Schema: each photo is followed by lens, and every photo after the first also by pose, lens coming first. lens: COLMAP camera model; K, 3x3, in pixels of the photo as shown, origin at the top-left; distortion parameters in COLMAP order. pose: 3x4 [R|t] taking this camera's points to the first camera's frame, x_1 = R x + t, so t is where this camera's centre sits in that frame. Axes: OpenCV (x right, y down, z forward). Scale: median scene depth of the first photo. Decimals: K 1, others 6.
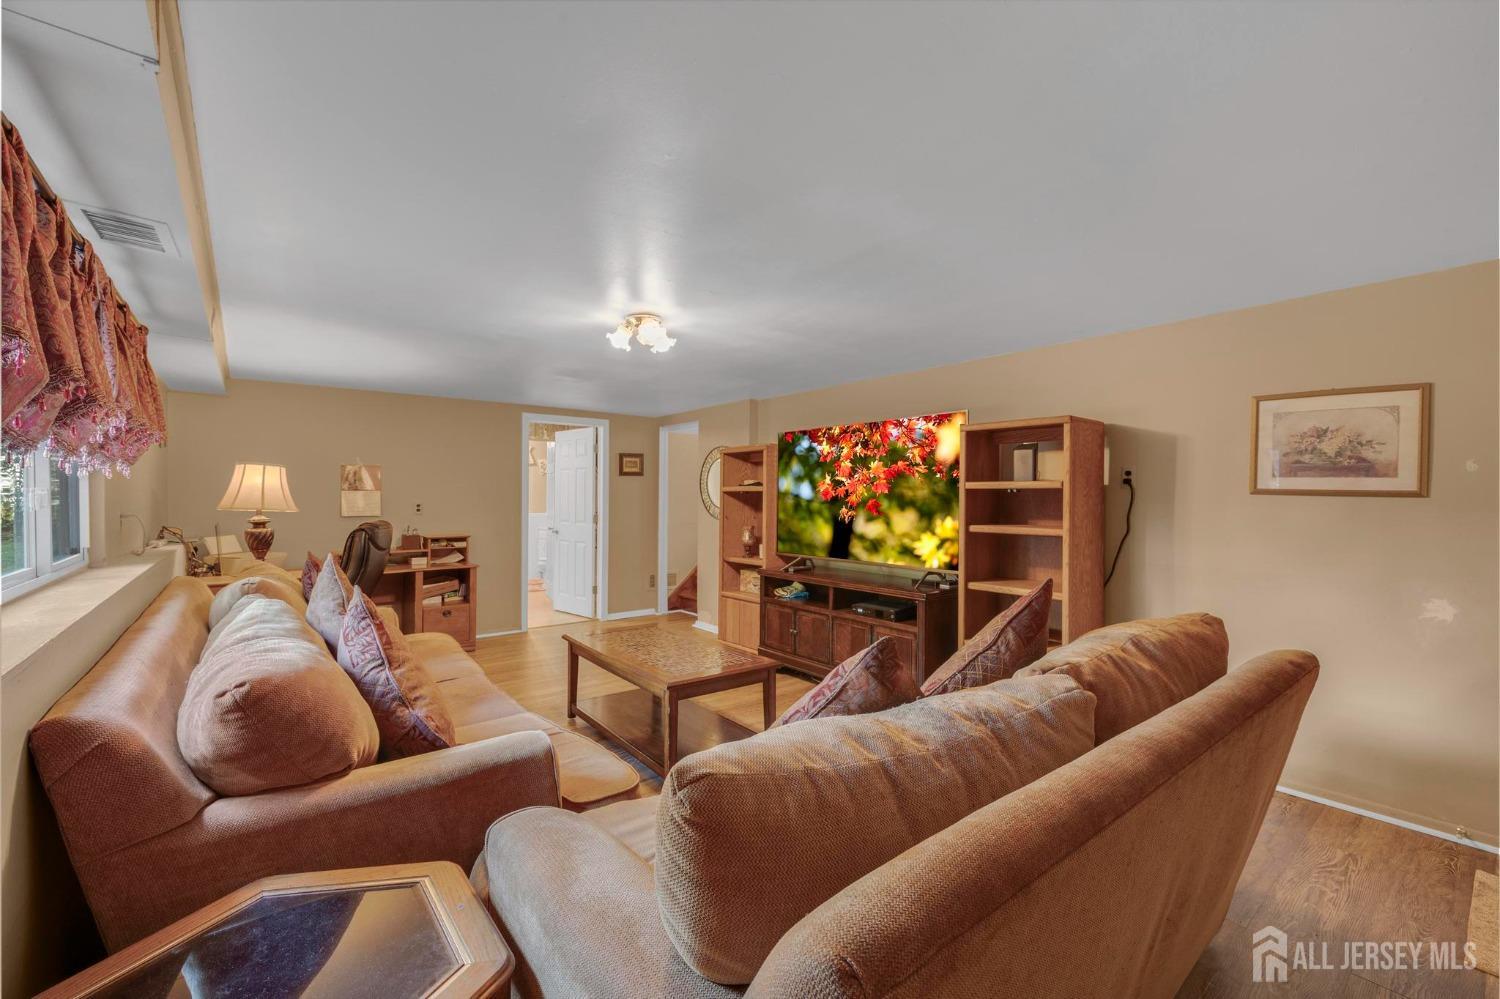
lens RADIAL K [[627.2, 0, 745.7], [0, 627.2, 491.3], [0, 0, 1]] dist [-0.000692, 0.000167]
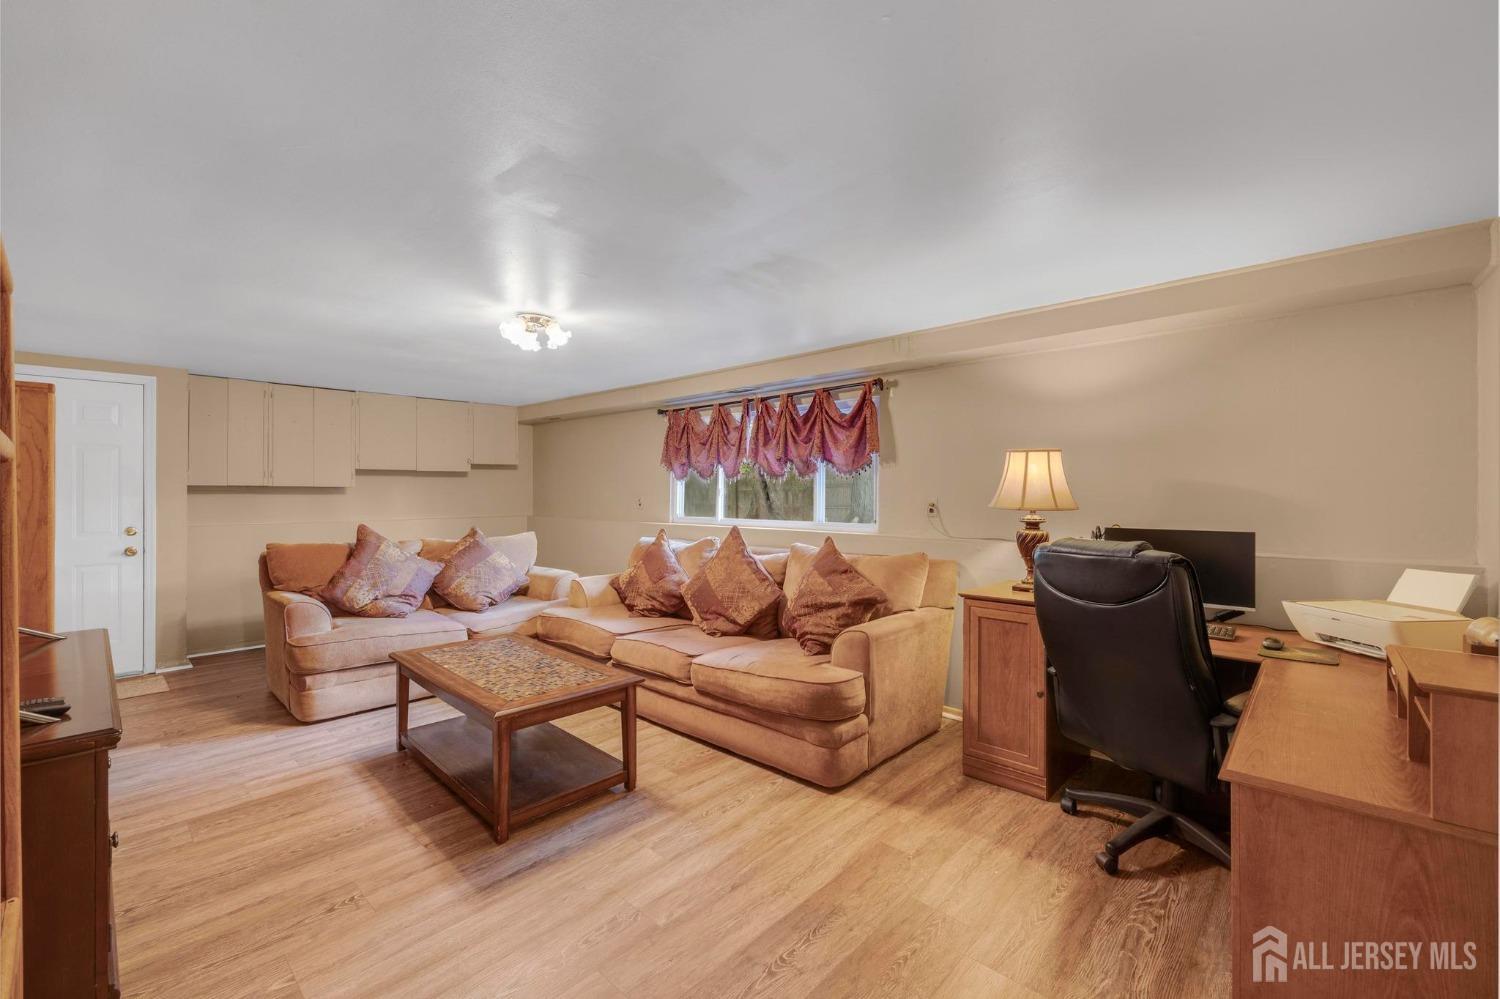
lens RADIAL K [[627.2, 0, 745.7], [0, 627.2, 491.3], [0, 0, 1]] dist [-0.000692, 0.000167]
pose [[-0.990845, -0.004744, -0.134922, -0.304797], [-0.002773, 0.999887, -0.014793, 0.022462], [0.134977, -0.014284, -0.990746, 1.701944]]
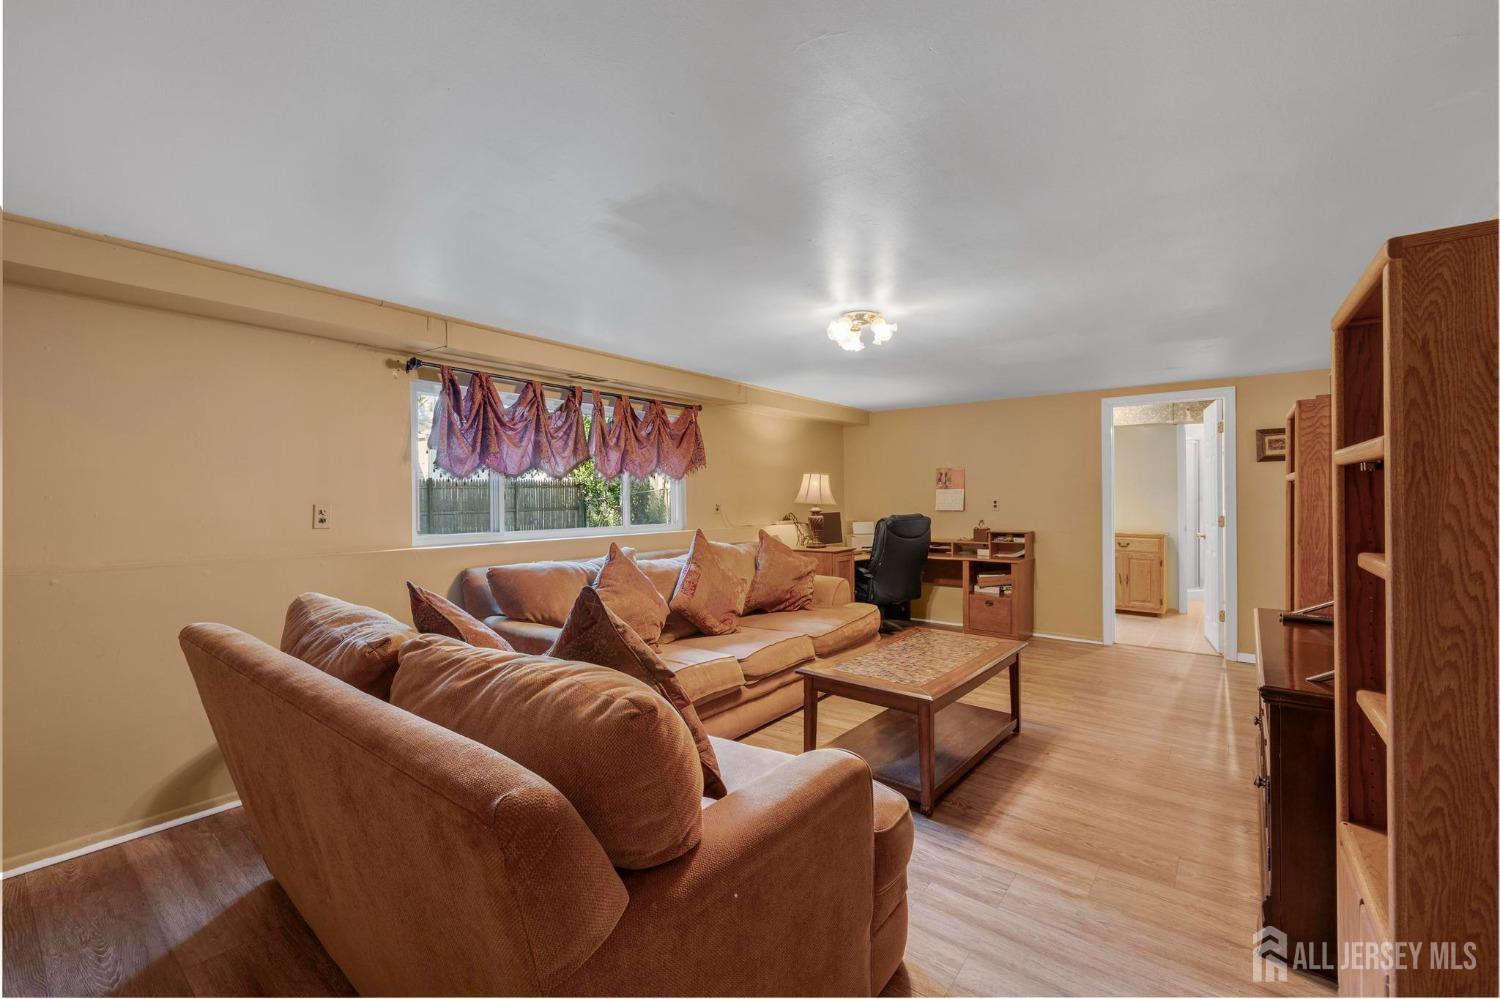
lens RADIAL K [[627.2, 0, 745.7], [0, 627.2, 491.3], [0, 0, 1]] dist [-0.000692, 0.000167]
pose [[0.223984, -0.010162, -0.974540, 0.635027], [0.015882, 0.999851, -0.006775, 0.007597], [0.974463, -0.013960, 0.224112, 0.492745]]
